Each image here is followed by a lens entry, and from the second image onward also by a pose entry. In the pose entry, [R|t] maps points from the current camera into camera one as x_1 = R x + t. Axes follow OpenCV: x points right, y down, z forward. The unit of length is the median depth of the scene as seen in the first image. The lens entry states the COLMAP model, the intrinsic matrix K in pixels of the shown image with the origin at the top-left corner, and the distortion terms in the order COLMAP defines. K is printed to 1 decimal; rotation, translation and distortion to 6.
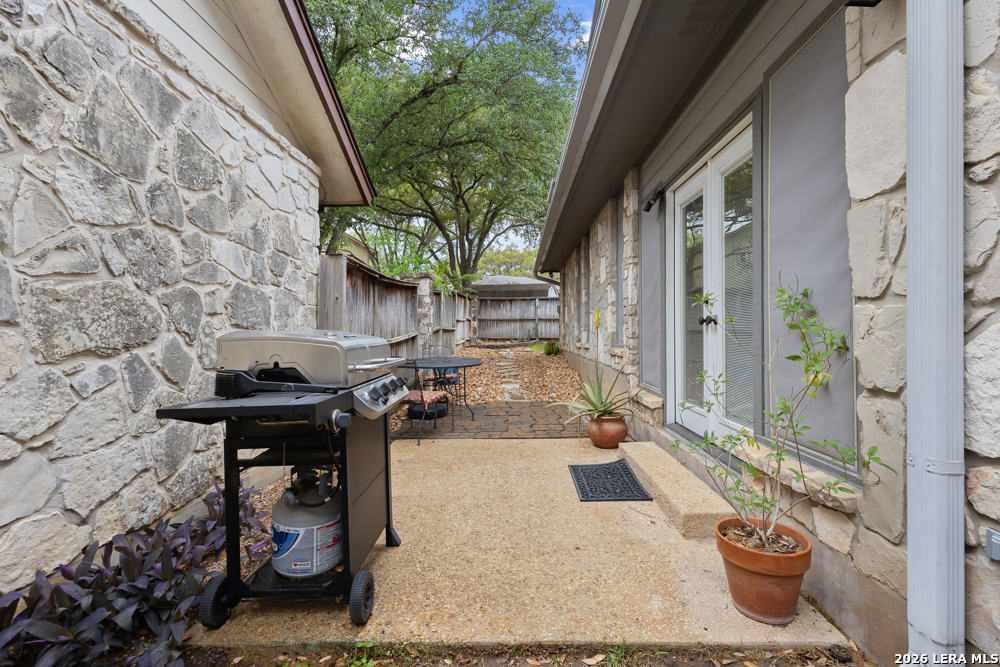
lens RADIAL K [[468.3, 0, 506.1], [0, 468.3, 333.3], [0, 0, 1]] dist [-0.000497, 0.000695]
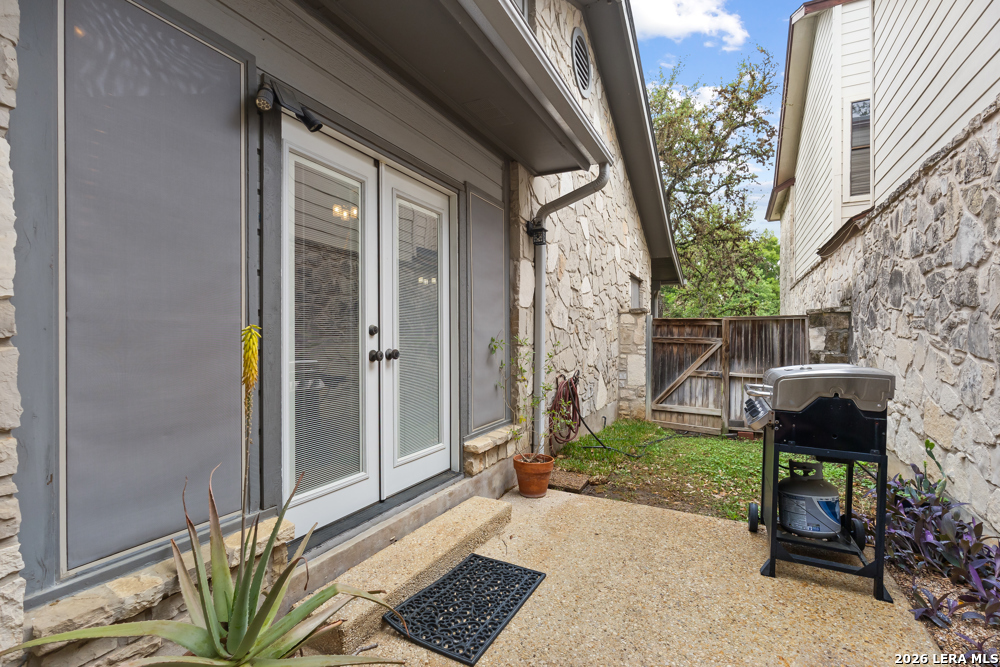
lens RADIAL K [[468.3, 0, 506.1], [0, 468.3, 333.3], [0, 0, 1]] dist [-0.000497, 0.000695]
pose [[-0.911105, 0.005559, 0.412138, -0.120046], [0.000875, 0.999933, -0.011553, -0.058752], [-0.412174, -0.010165, -0.911048, 1.804059]]
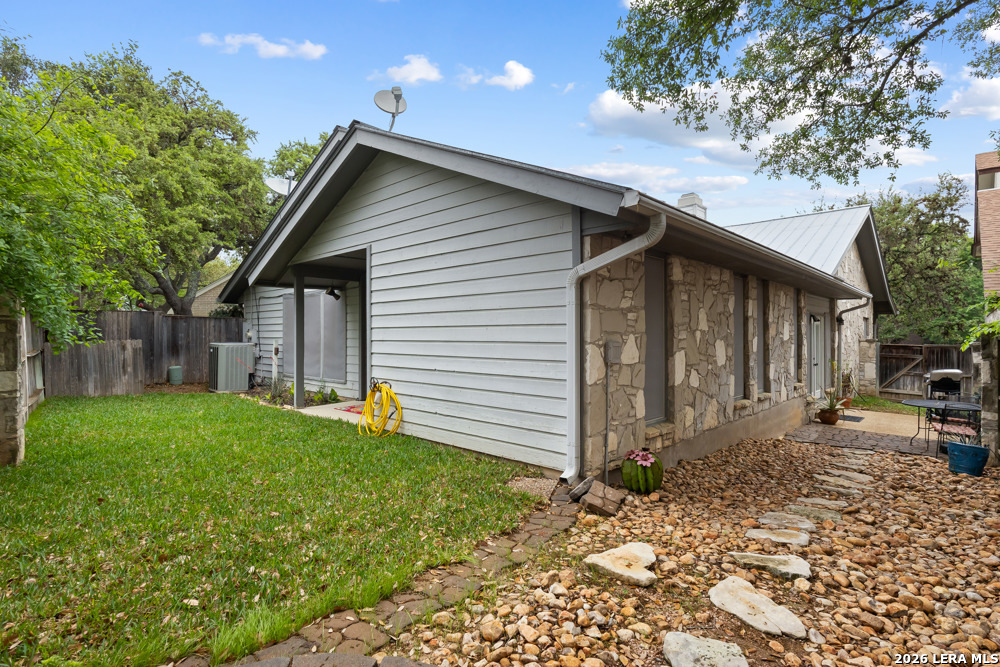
lens RADIAL K [[489.9, 0, 500.0], [0, 489.9, 333.5], [0, 0, 1]] dist [-0.001635, -0.000133]
pose [[-0.744133, 0.002632, 0.668027, -0.184971], [-0.000157, 0.999992, -0.004114, -0.151278], [-0.668032, -0.003166, -0.744126, 3.569938]]
